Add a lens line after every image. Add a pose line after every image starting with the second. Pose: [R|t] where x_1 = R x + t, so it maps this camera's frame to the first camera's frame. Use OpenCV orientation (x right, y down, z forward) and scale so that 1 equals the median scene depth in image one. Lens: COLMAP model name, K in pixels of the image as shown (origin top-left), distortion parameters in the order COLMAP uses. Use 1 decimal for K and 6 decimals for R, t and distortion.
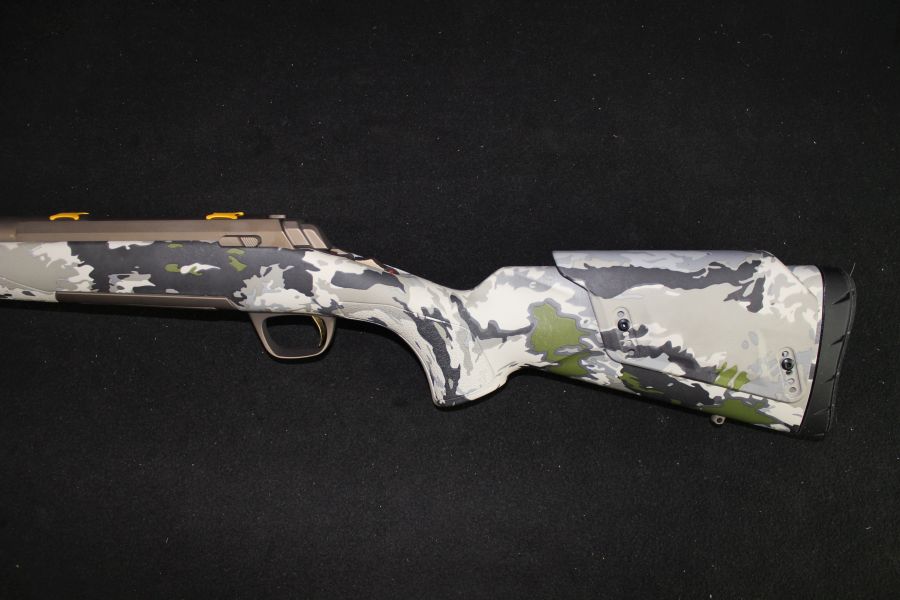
lens RADIAL K [[741.6, 0, 450.0], [0, 741.6, 300.0], [0, 0, 1]] dist [-0.151758, 0.133374]
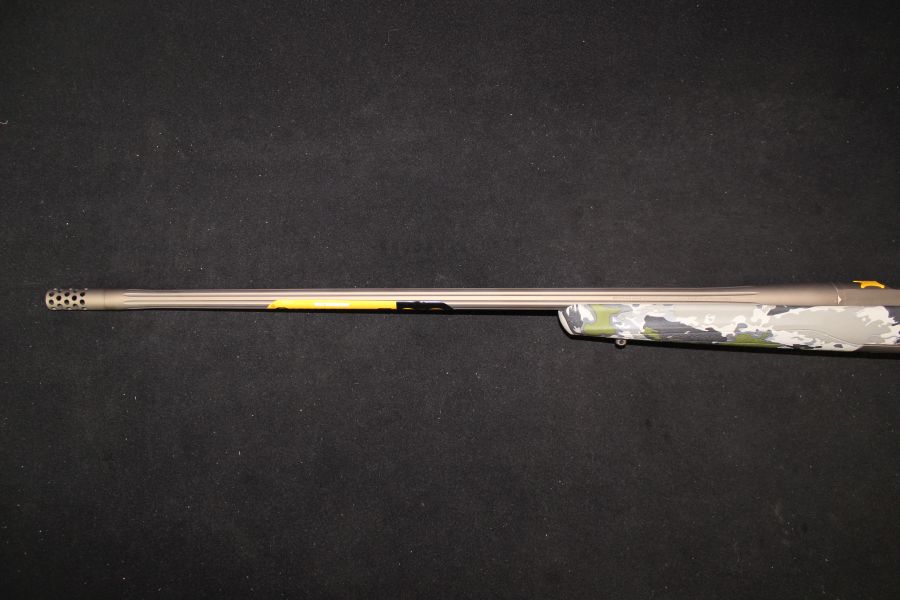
lens RADIAL K [[741.6, 0, 450.0], [0, 741.6, 300.0], [0, 0, 1]] dist [-0.151758, 0.133374]
pose [[0.997052, -0.010072, 0.076066, -1.393803], [0.007043, 0.999176, 0.039975, -0.147013], [-0.076406, -0.039321, 0.996301, -0.204062]]
